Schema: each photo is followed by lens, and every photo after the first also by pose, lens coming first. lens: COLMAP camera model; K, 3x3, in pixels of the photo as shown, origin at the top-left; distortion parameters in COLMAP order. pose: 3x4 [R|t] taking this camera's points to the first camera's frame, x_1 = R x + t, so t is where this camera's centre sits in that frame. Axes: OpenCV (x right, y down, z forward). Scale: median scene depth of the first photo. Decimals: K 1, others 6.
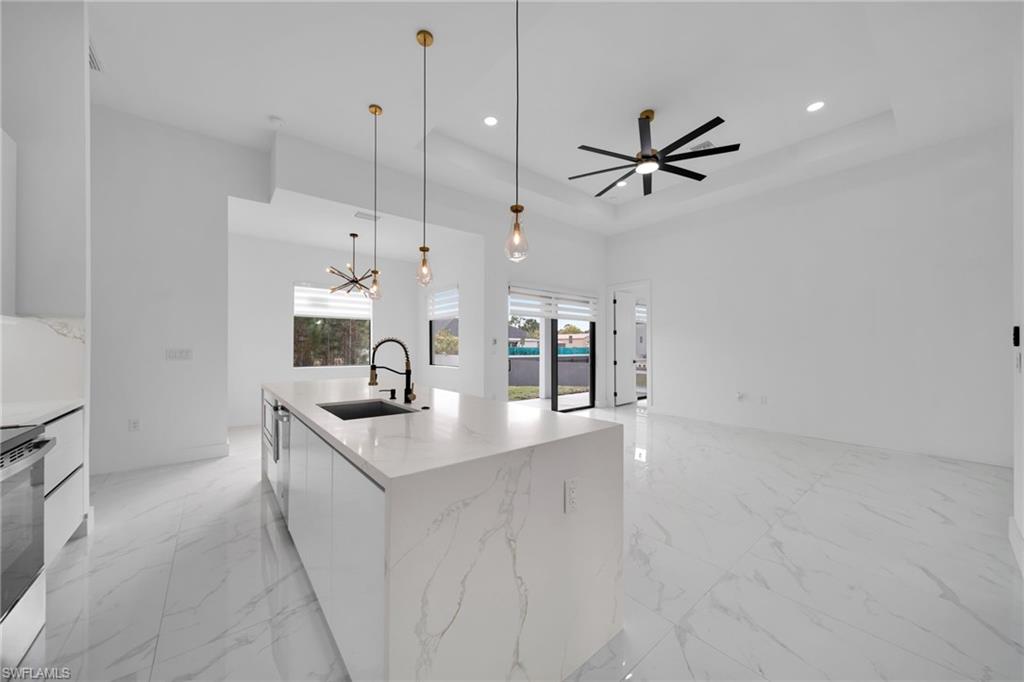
lens RADIAL K [[359.5, 0, 512.0], [0, 359.5, 341.0], [0, 0, 1]] dist [-0.000160, -0.000005]
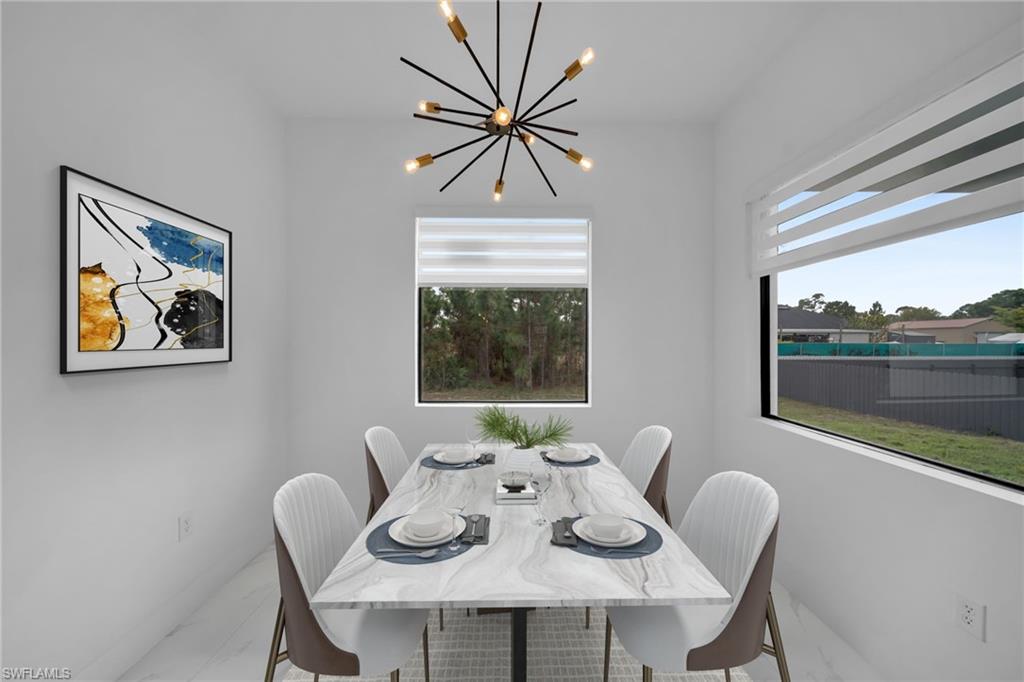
lens RADIAL K [[359.5, 0, 512.0], [0, 359.5, 341.0], [0, 0, 1]] dist [-0.000160, -0.000005]
pose [[0.787702, 0.001217, -0.616056, -0.207056], [0.010096, 0.999838, 0.014884, -0.007599], [0.615974, -0.017943, 0.787562, 0.616863]]
